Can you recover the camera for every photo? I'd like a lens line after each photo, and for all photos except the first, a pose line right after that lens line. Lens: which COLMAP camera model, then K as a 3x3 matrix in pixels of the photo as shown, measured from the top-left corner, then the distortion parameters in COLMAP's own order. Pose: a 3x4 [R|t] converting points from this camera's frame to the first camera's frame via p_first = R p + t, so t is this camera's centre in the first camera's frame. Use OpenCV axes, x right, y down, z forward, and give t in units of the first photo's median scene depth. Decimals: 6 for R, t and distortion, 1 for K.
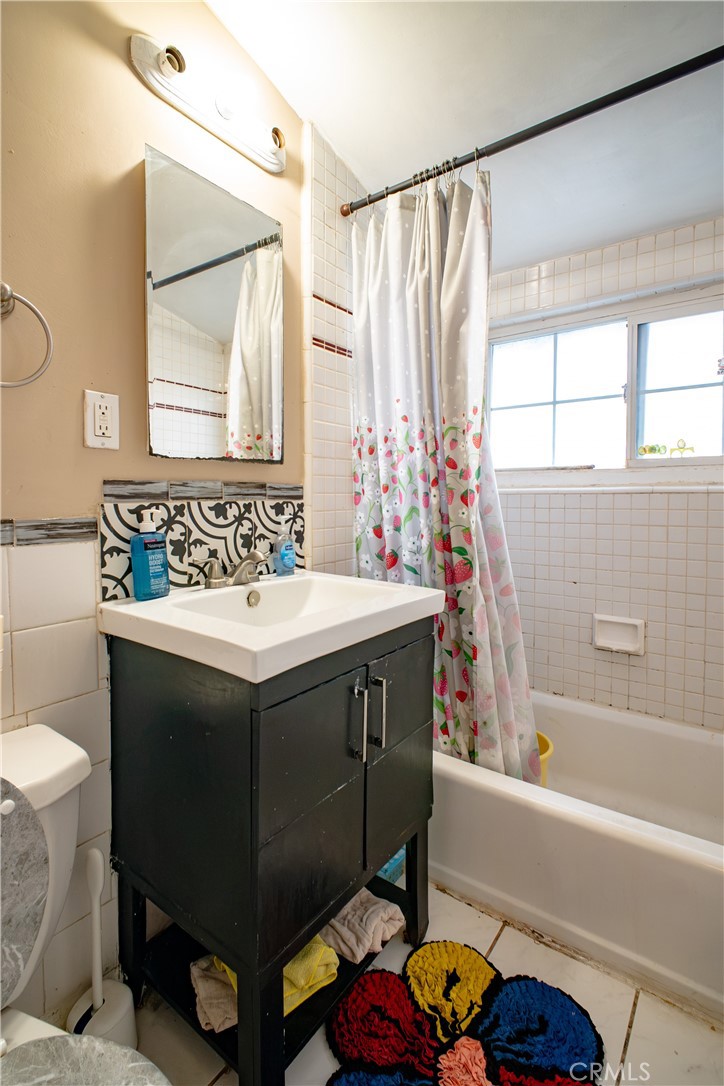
lens RADIAL K [[490.7, 0, 409.6], [0, 490.7, 544.2], [0, 0, 1]] dist [-0.009117, -0.000327]
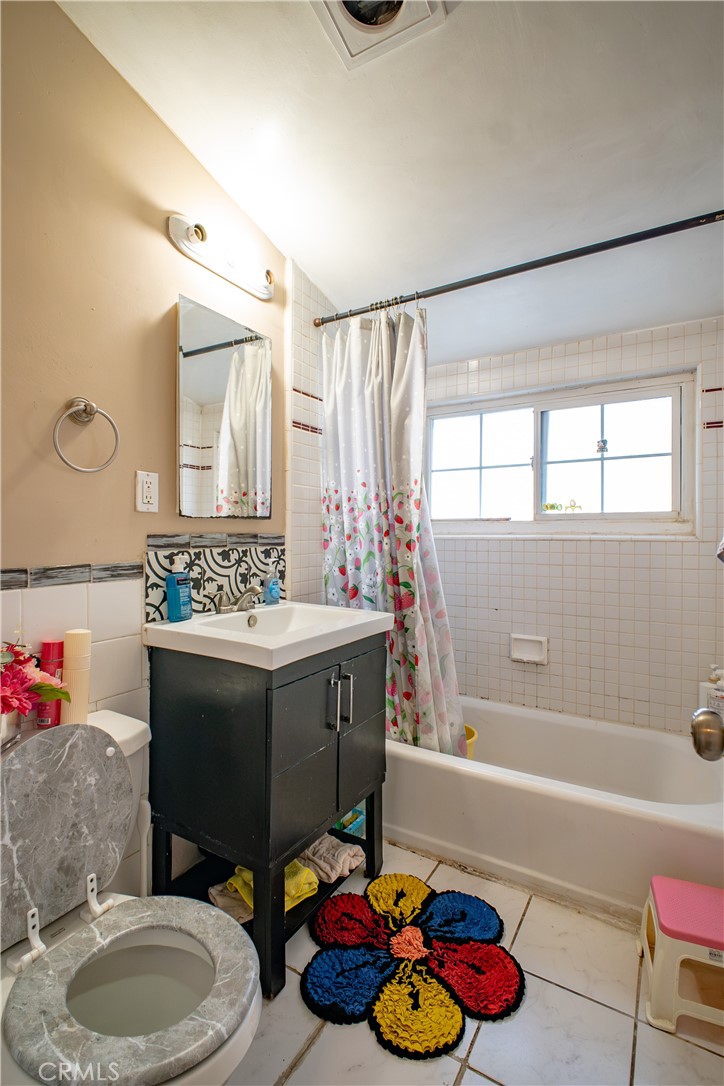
lens RADIAL K [[490.7, 0, 409.6], [0, 490.7, 544.2], [0, 0, 1]] dist [-0.009117, -0.000327]
pose [[0.995255, 0.001385, 0.097287, -0.016828], [0.005750, 0.997314, -0.073024, 0.000832], [-0.097127, 0.073237, 0.992574, -0.340043]]
